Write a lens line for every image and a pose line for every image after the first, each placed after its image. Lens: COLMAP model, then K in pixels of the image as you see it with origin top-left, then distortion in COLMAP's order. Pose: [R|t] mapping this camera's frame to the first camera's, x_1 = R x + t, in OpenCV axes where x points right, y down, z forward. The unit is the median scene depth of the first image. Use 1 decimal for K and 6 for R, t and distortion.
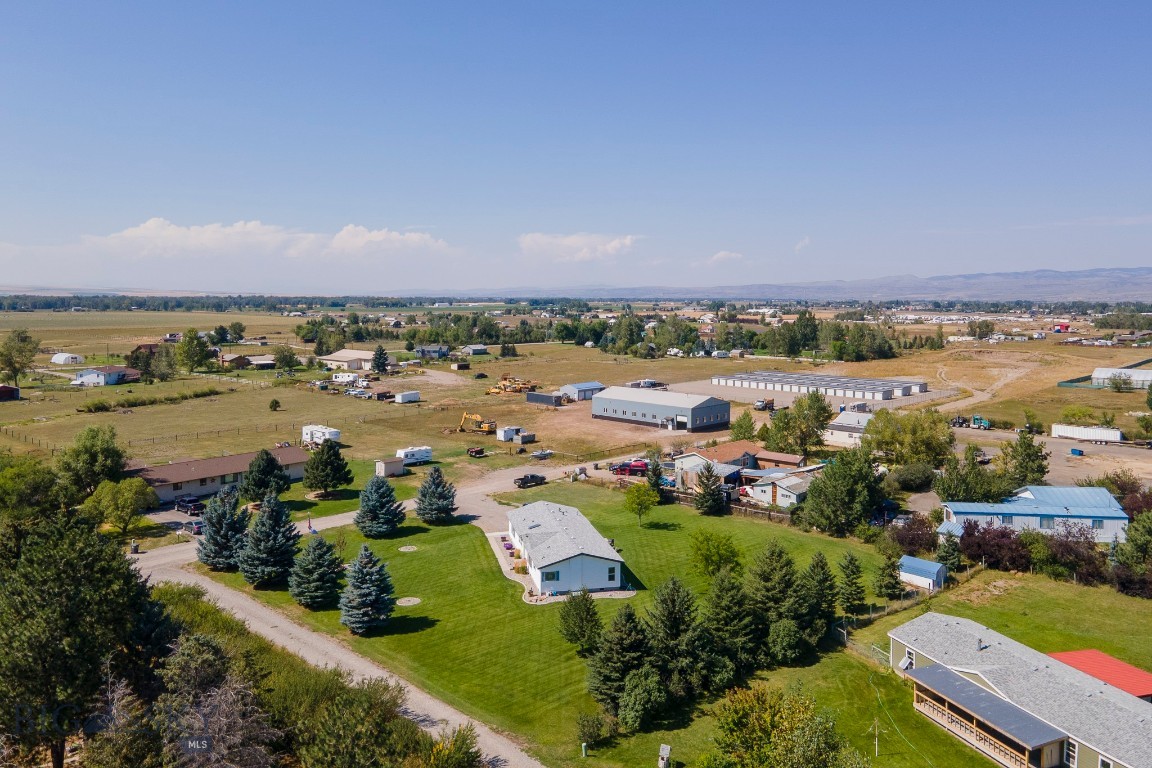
lens RADIAL K [[832.8, 0, 576.0], [0, 832.8, 384.0], [0, 0, 1]] dist [0.045884, 0.008687]
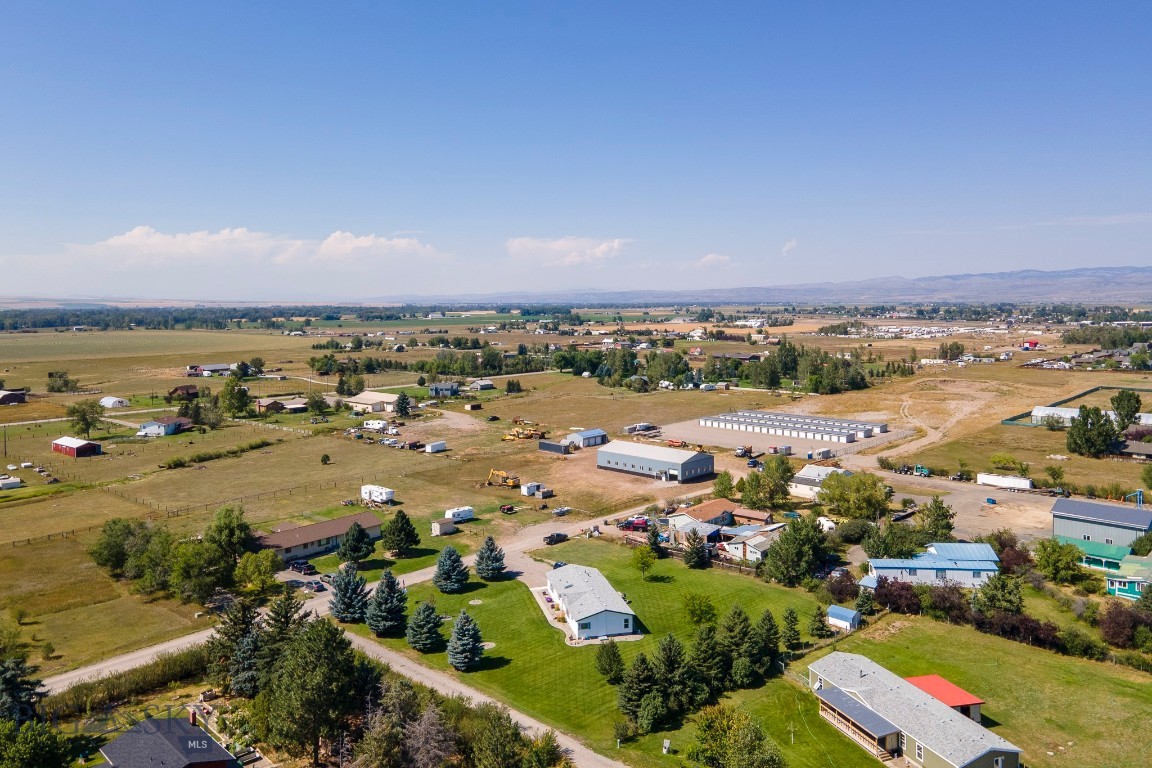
lens RADIAL K [[832.8, 0, 576.0], [0, 832.8, 384.0], [0, 0, 1]] dist [0.045884, 0.008687]
pose [[0.999862, -0.012481, 0.010990, -0.033441], [0.012533, 0.999911, -0.004642, -0.109035], [-0.010931, 0.004779, 0.999929, -0.268591]]
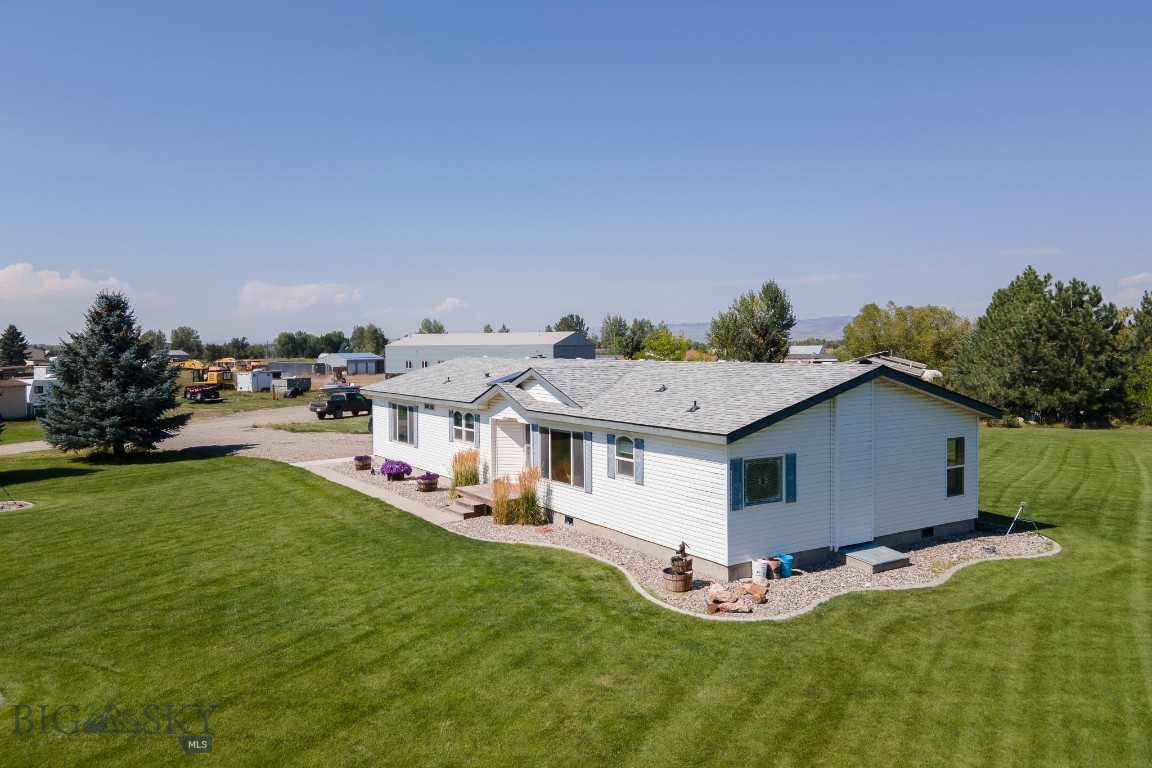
lens RADIAL K [[832.8, 0, 576.0], [0, 832.8, 384.0], [0, 0, 1]] dist [0.045884, 0.008687]
pose [[0.943462, -0.024033, 0.330609, -0.083803], [0.044649, 0.997493, -0.054903, 0.129250], [-0.328461, 0.066561, 0.942169, 0.491964]]
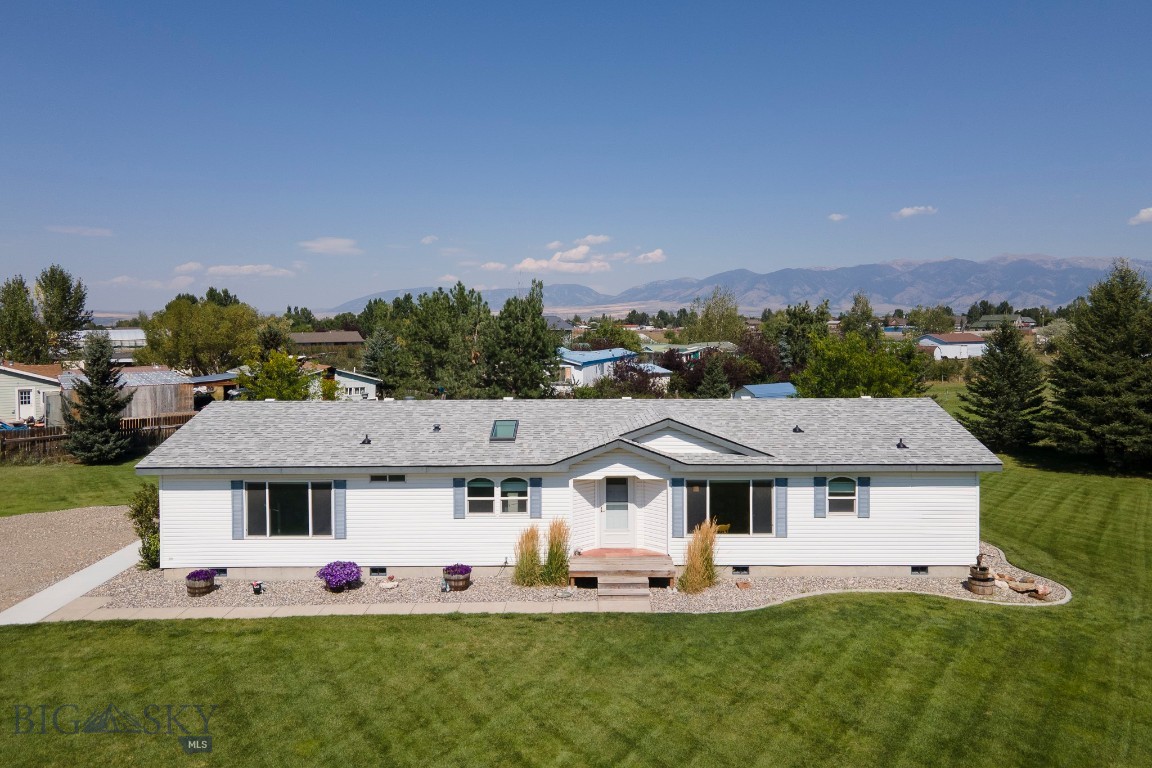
lens RADIAL K [[833.1, 0, 547.8], [0, 833.1, 382.5], [0, 0, 1]] dist [0.004111, 0.004669]
pose [[0.244845, -0.075594, 0.966611, -0.188551], [0.110700, 0.992616, 0.049587, 0.100279], [-0.963222, 0.094863, 0.251405, 0.631513]]
